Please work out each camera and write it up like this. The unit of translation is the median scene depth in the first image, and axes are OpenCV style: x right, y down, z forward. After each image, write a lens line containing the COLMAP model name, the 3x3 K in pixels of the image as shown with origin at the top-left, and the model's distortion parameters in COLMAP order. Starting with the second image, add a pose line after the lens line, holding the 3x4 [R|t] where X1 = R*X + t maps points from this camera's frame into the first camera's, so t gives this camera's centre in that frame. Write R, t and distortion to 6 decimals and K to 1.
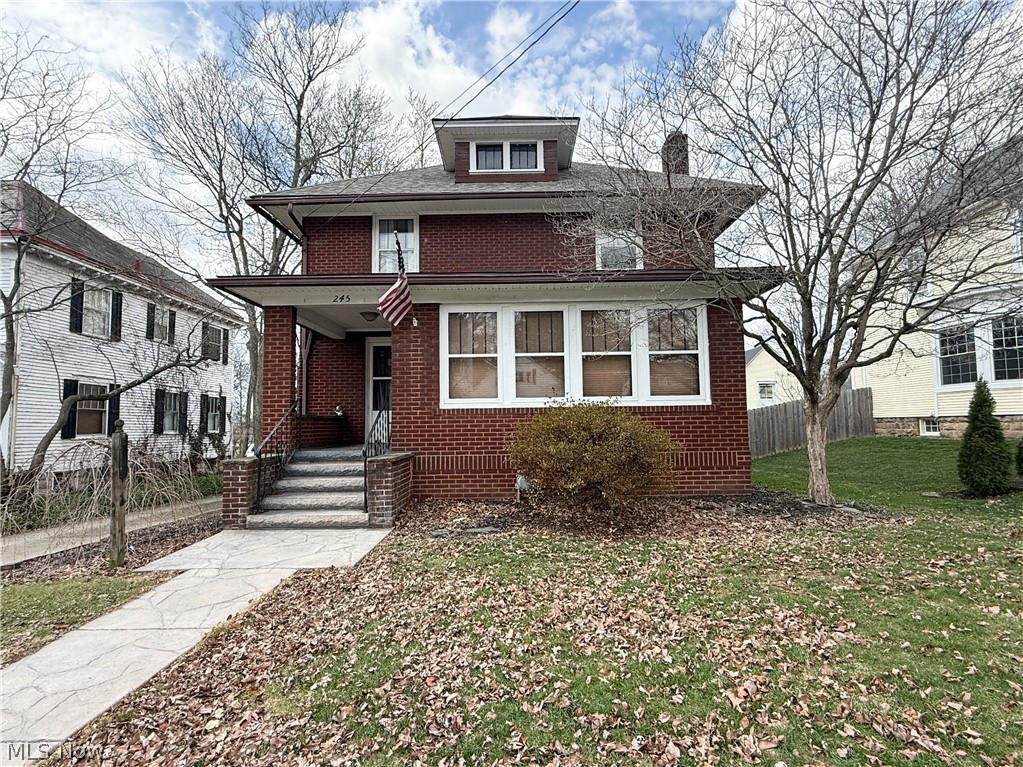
lens RADIAL K [[517.2, 0, 517.9], [0, 517.2, 383.6], [0, 0, 1]] dist [-0.003007, 0.000886]
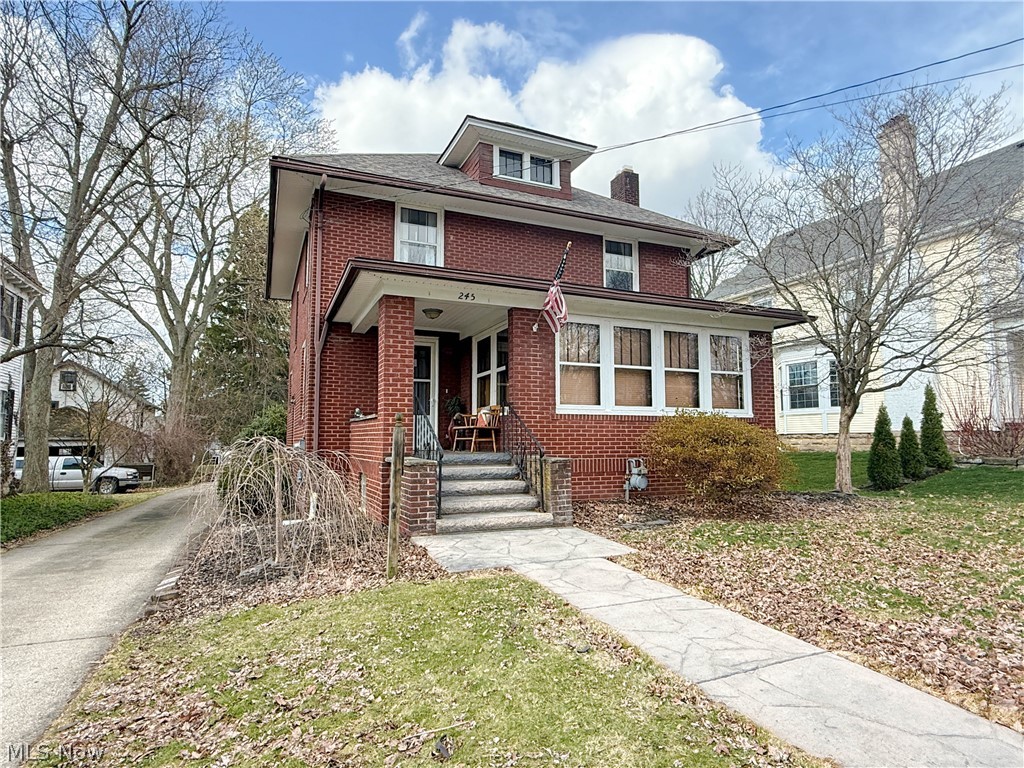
lens RADIAL K [[572.0, 0, 504.8], [0, 572.0, 383.7], [0, 0, 1]] dist [-0.004917, -0.000703]
pose [[0.915971, 0.052807, 0.397754, -0.700941], [-0.043919, 0.998541, -0.031431, 0.029316], [-0.398833, 0.011321, 0.916954, -0.005154]]
